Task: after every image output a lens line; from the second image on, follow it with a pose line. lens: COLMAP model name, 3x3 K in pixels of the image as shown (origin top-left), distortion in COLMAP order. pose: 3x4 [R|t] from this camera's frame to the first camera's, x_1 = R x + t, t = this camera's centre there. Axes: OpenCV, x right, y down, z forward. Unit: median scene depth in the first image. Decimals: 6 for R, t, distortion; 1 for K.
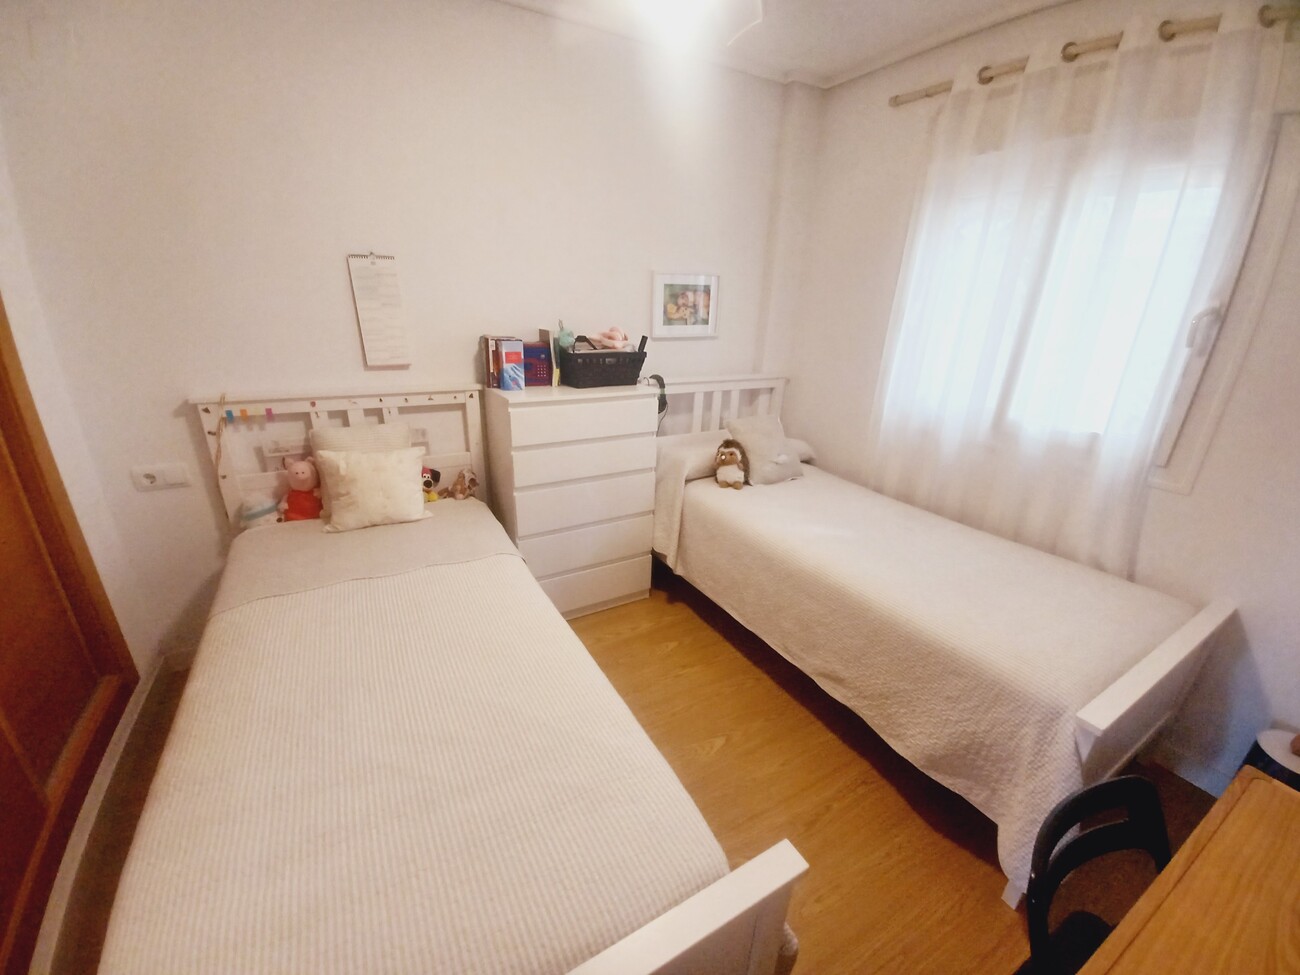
lens RADIAL K [[516.5, 0, 650.0], [0, 516.5, 497.1], [0, 0, 1]] dist [0.012302, -0.015519]
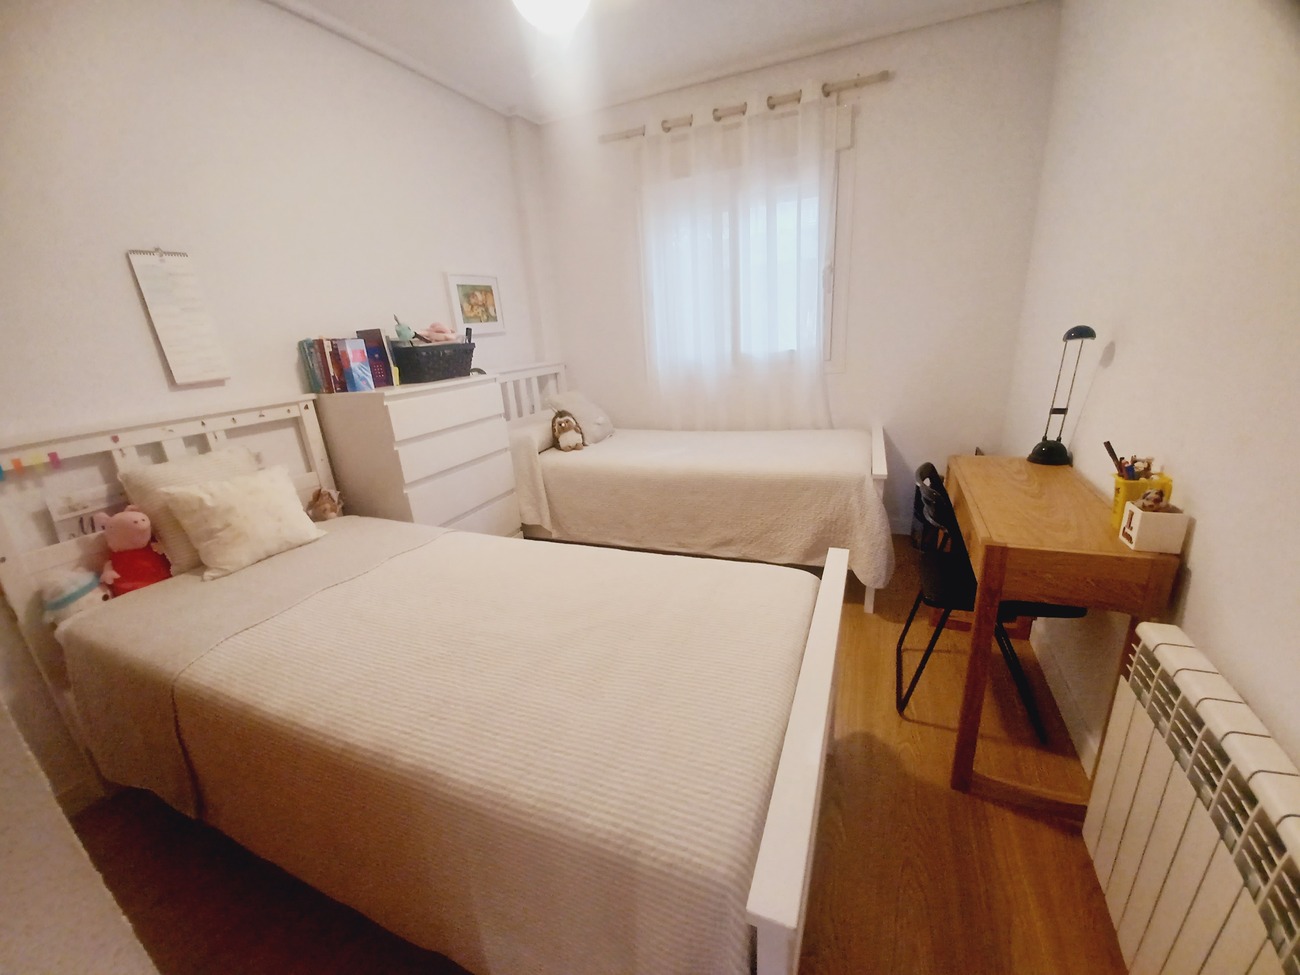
lens RADIAL K [[511.1, 0, 644.3], [0, 511.1, 497.4], [0, 0, 1]] dist [0.009251, -0.012484]
pose [[0.797376, -0.268407, 0.540508, -0.434708], [0.300616, 0.953276, 0.029901, 0.113105], [-0.523279, 0.138643, 0.840807, -0.038224]]
